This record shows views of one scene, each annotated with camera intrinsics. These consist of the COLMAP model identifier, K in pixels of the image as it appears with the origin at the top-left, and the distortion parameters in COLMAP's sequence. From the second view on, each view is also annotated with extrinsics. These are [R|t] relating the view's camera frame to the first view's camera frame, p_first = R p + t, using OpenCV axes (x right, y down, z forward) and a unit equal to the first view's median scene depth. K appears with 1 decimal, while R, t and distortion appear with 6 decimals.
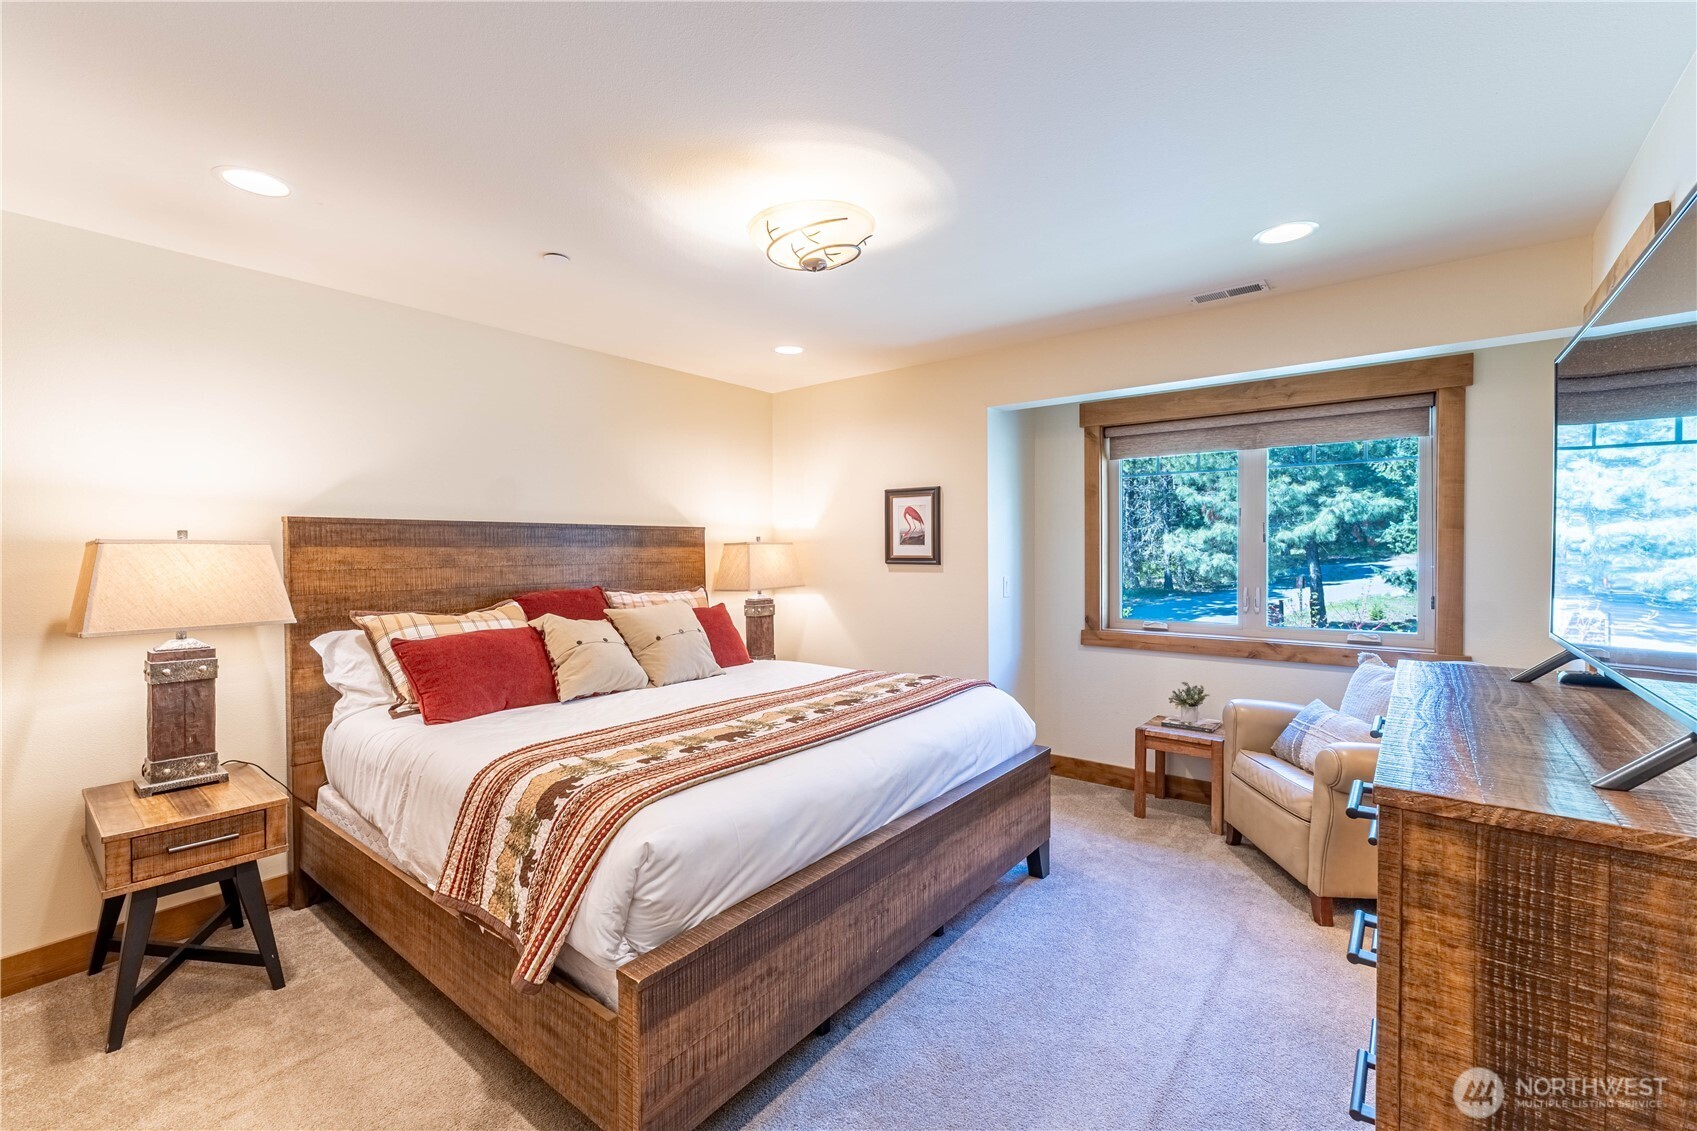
lens RADIAL K [[724.2, 0, 841.0], [0, 724.2, 559.9], [0, 0, 1]] dist [0.003051, 0.000350]
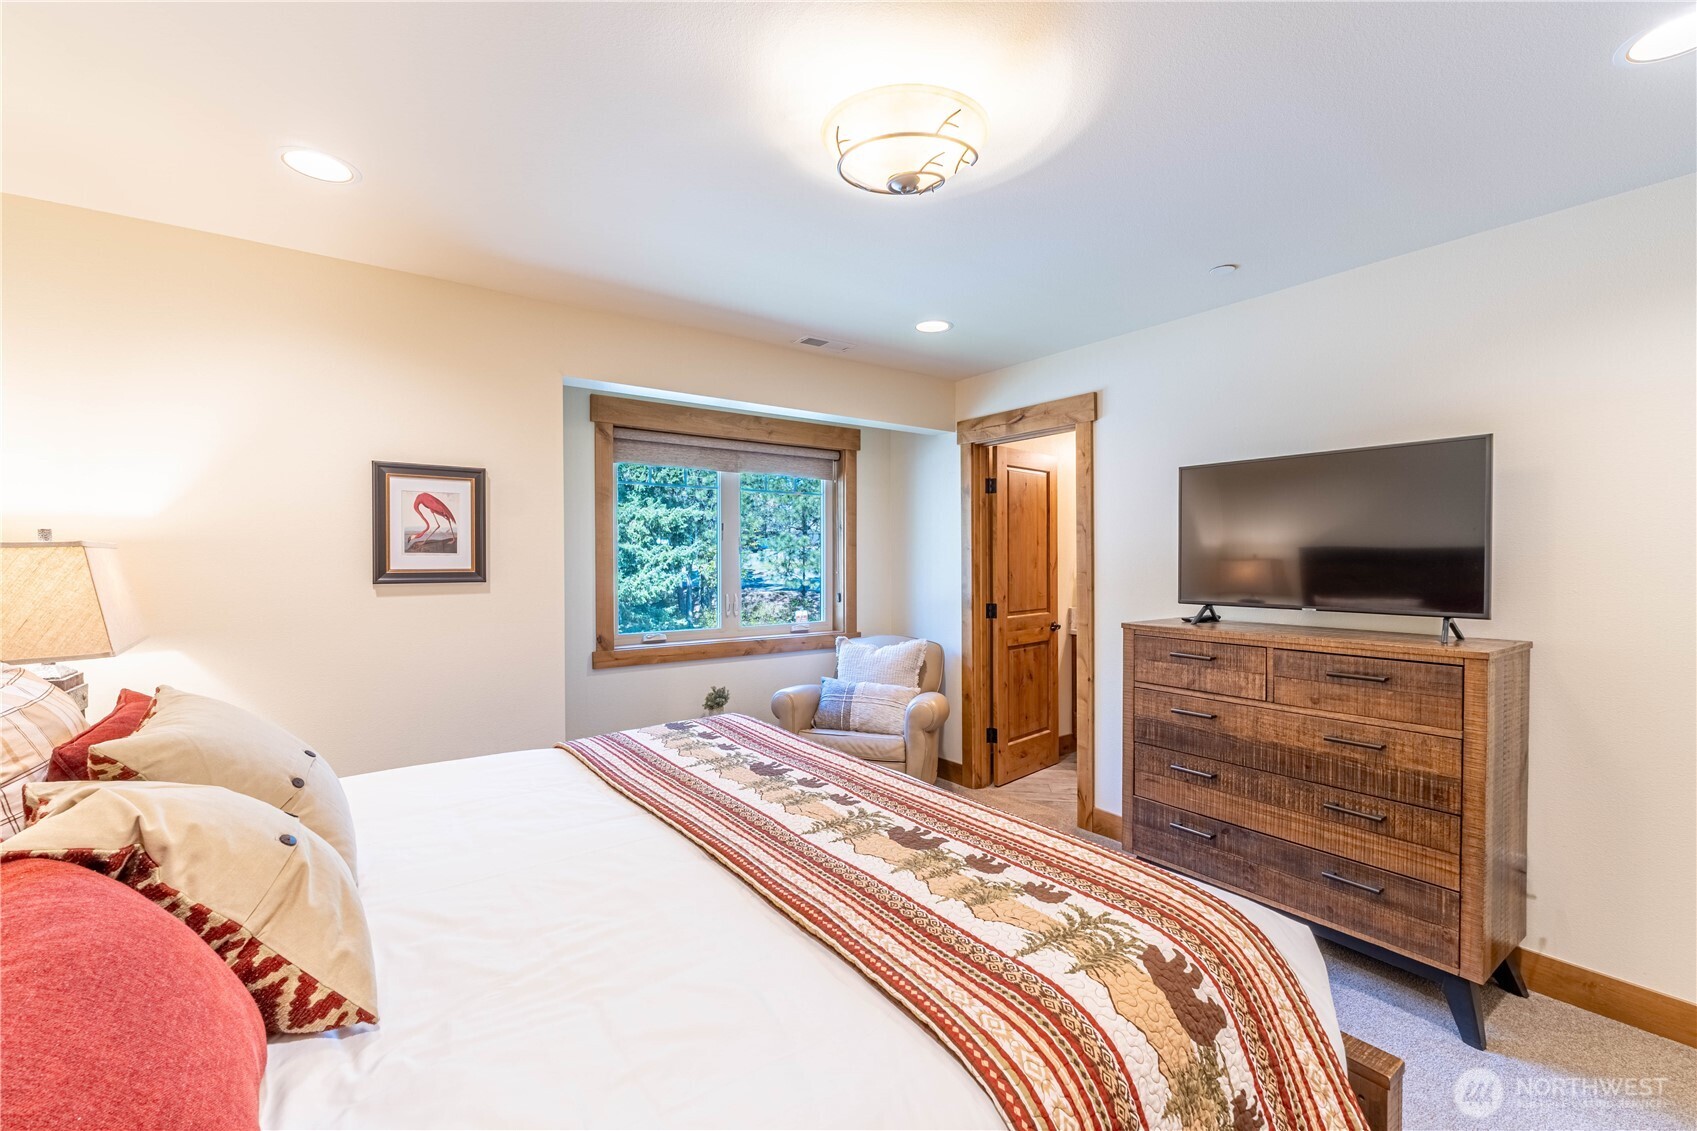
lens RADIAL K [[724.2, 0, 844.4], [0, 724.2, 565.0], [0, 0, 1]] dist [0.003051, 0.000350]
pose [[0.263868, -0.004508, 0.964548, -0.440007], [0.015760, 0.999876, 0.000362, -0.004433], [-0.964430, 0.015106, 0.263906, 0.483000]]
